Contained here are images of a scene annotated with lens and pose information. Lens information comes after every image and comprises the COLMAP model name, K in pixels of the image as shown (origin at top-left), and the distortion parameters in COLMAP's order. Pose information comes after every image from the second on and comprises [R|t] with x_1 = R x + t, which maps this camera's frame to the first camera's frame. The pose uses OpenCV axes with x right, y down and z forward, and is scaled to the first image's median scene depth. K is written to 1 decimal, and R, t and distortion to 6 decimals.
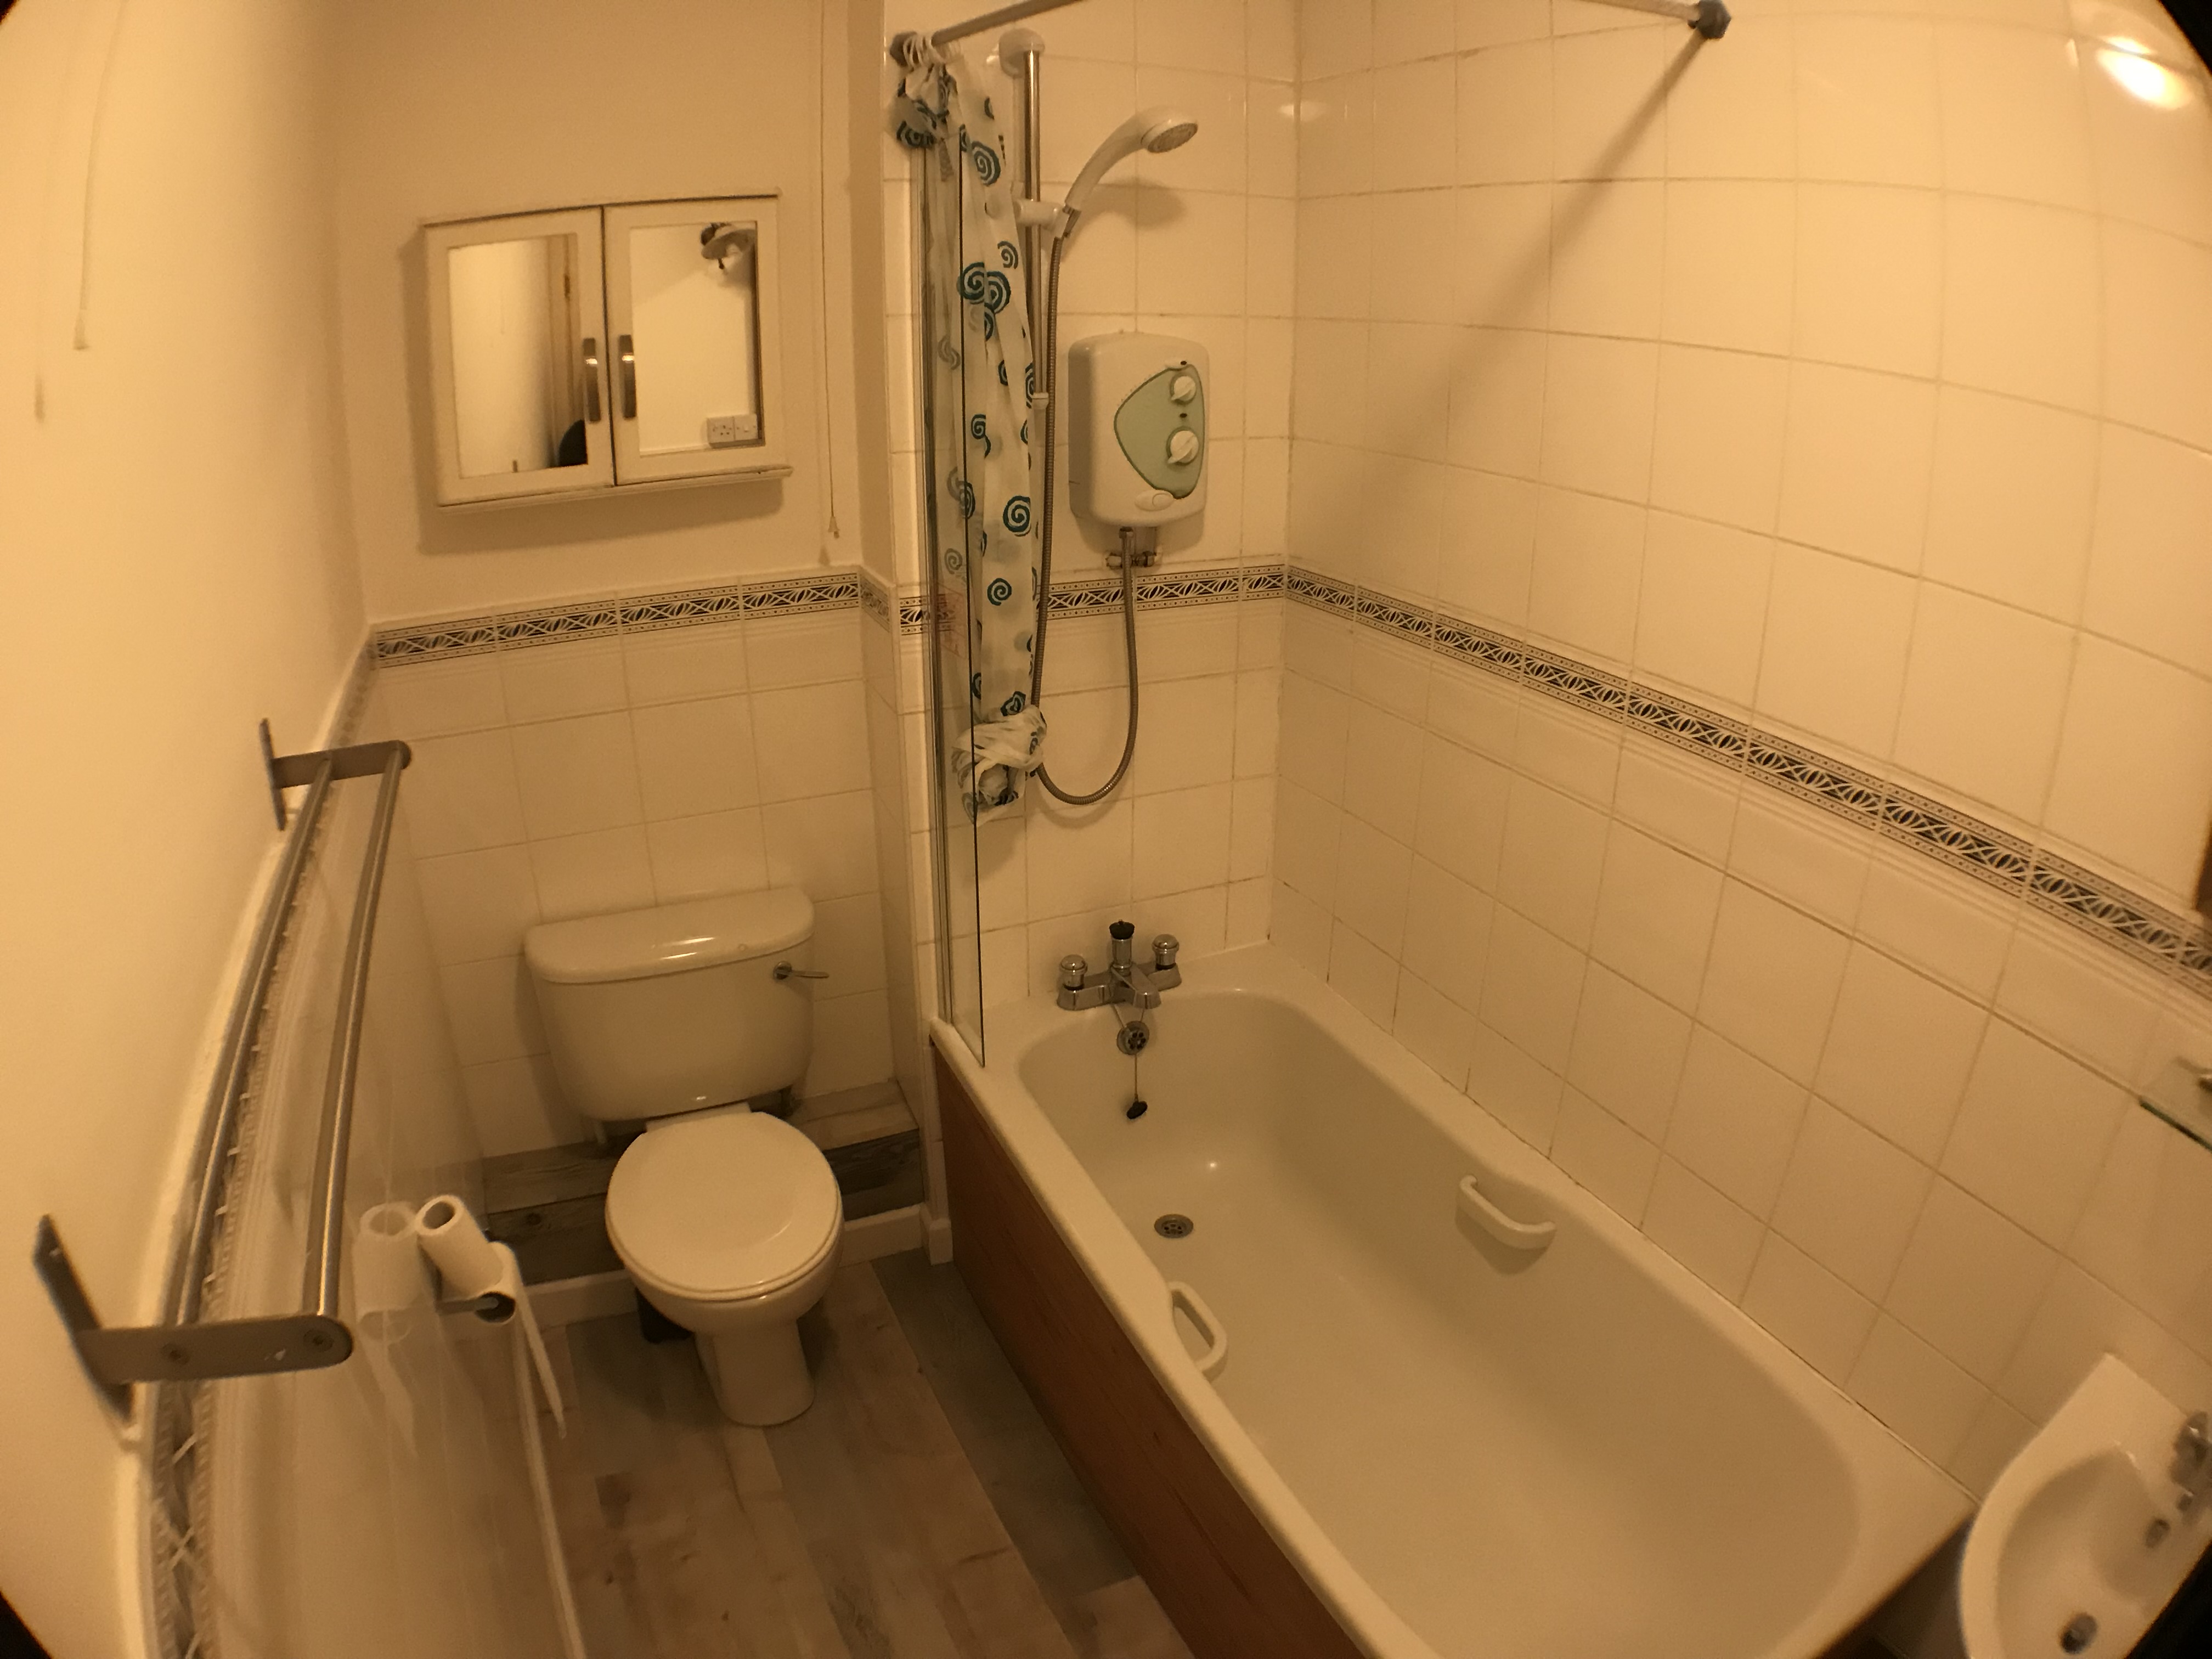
lens RADIAL K [[1375.8, 0, 1106.0], [0, 1375.8, 829.5], [0, 0, 1]] dist [-0.302192, 0.068309]
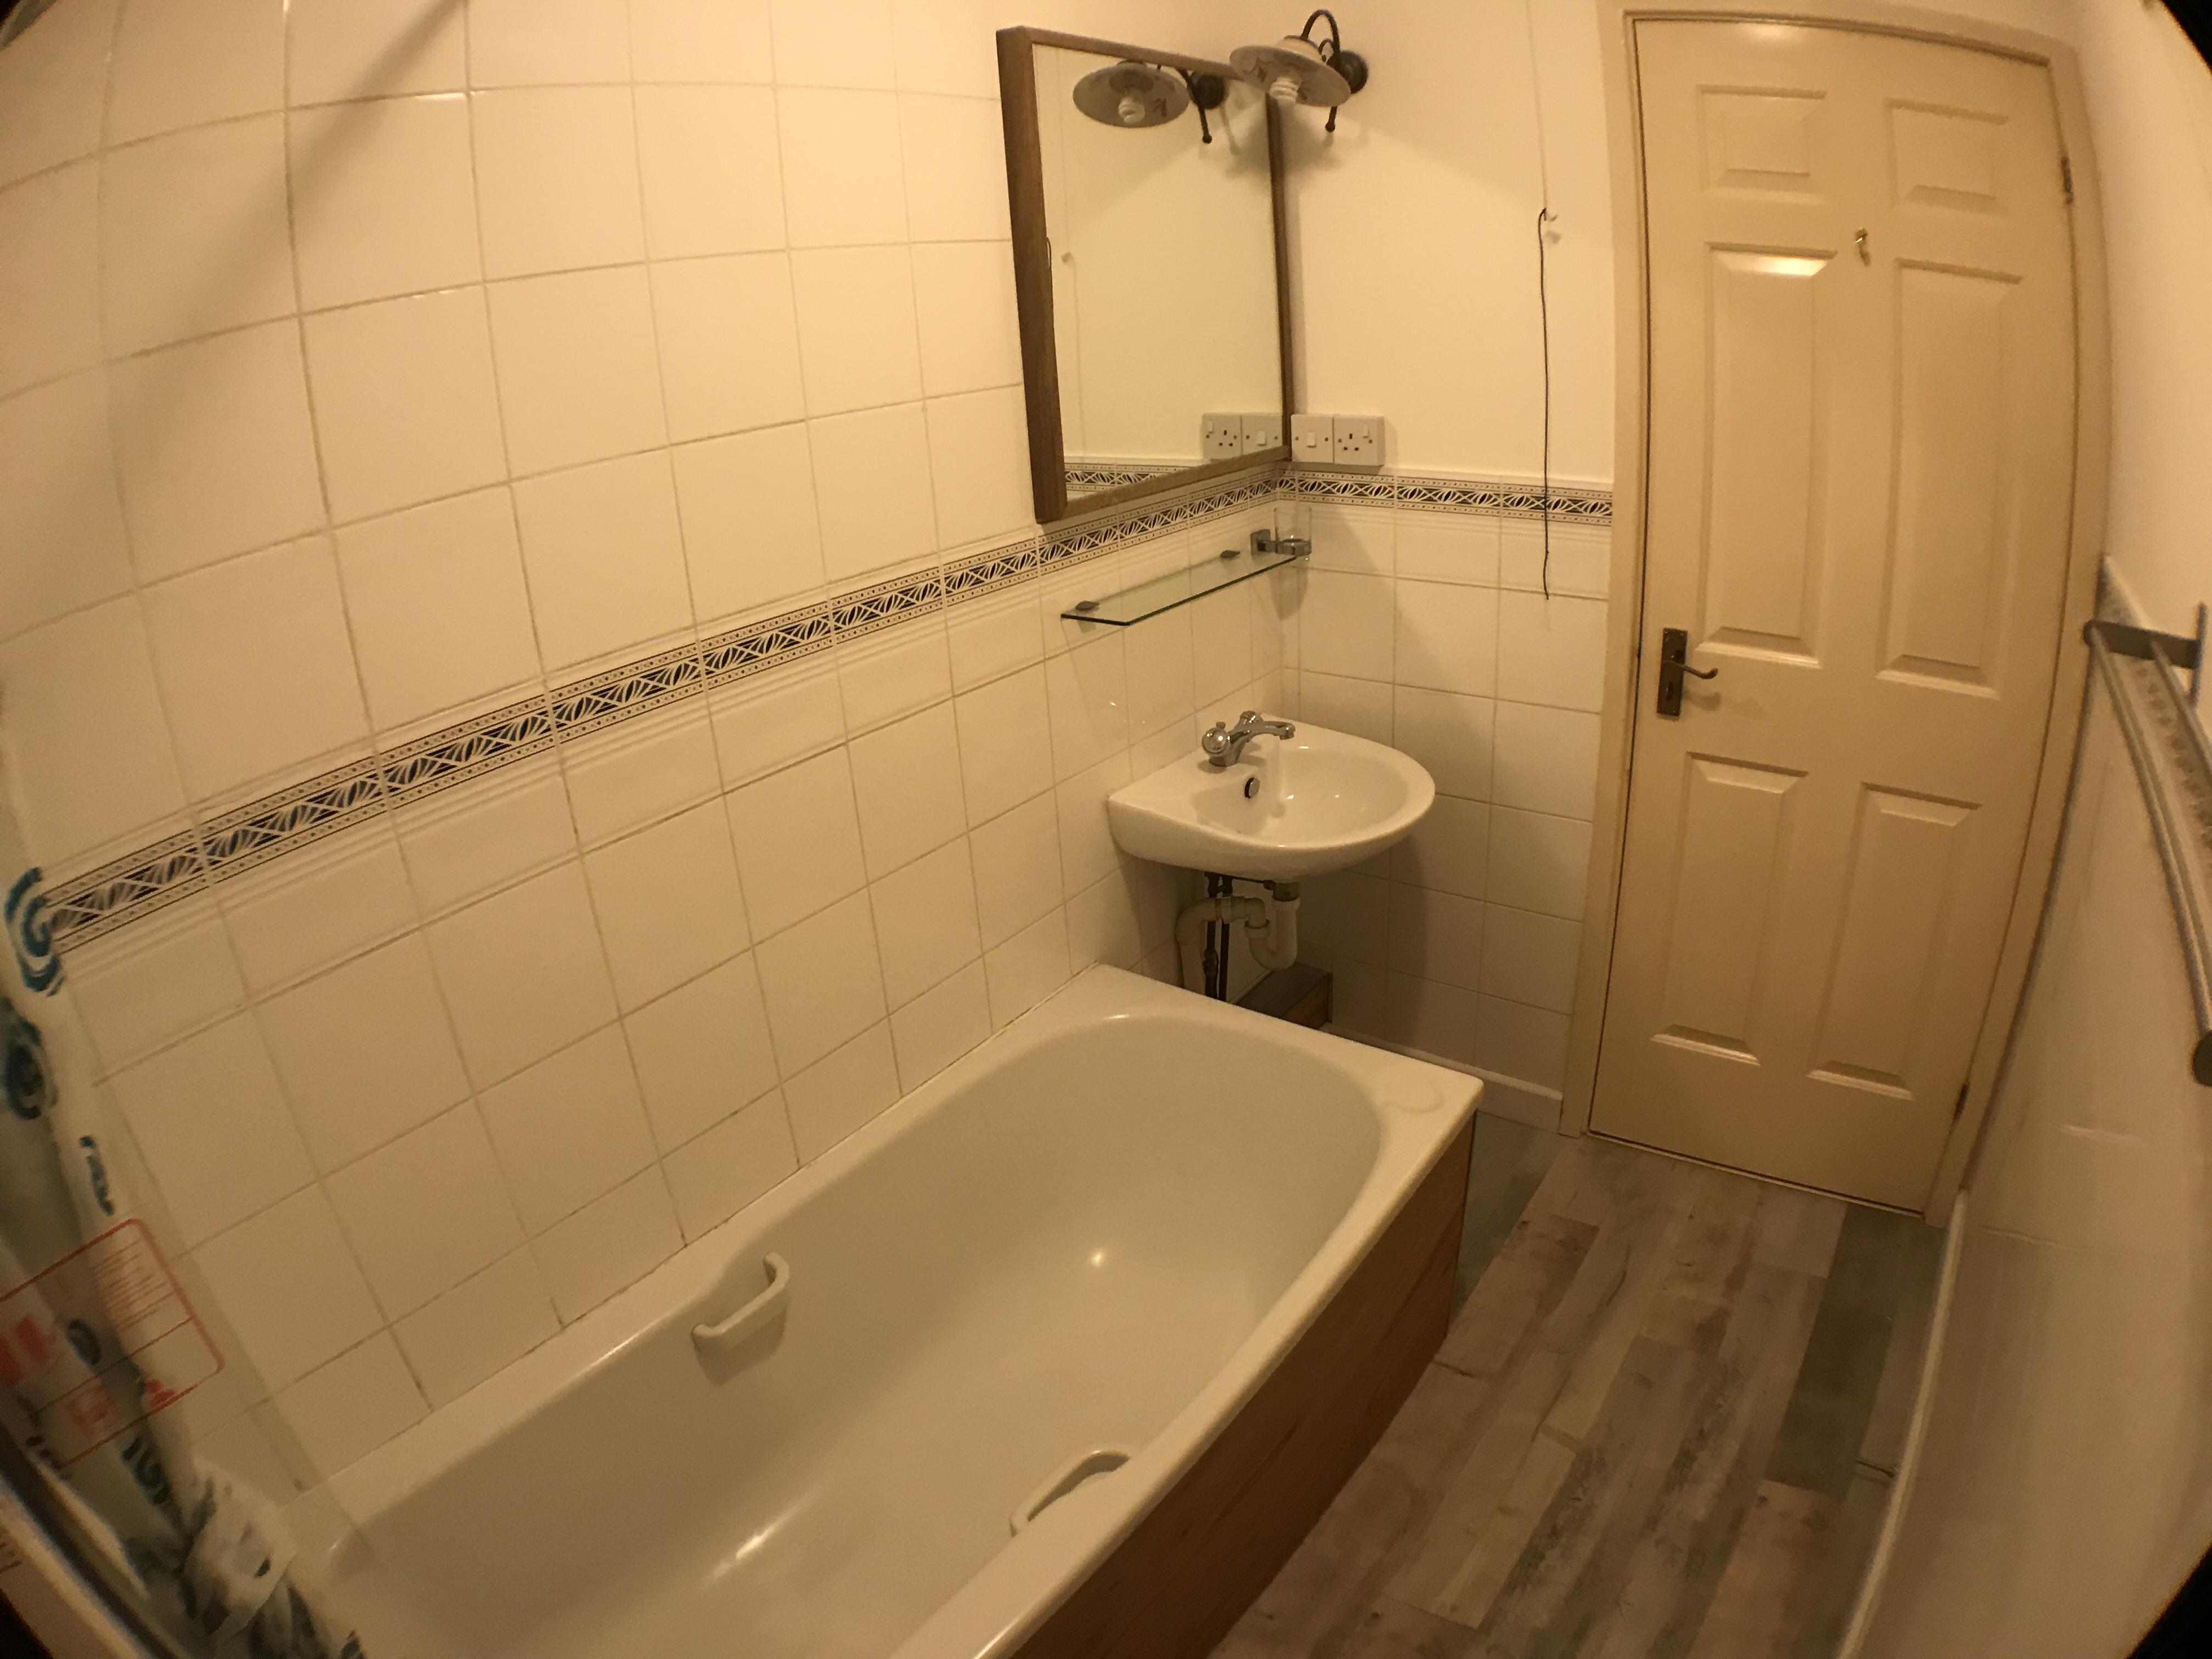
lens RADIAL K [[1412.7, 0, 1106.0], [0, 1412.7, 829.5], [0, 0, 1]] dist [-0.312947, 0.074408]
pose [[-0.529098, -0.328767, 0.782284, -0.666630], [0.316825, 0.778688, 0.541541, -0.566822], [-0.787196, 0.534375, -0.307841, 1.517950]]
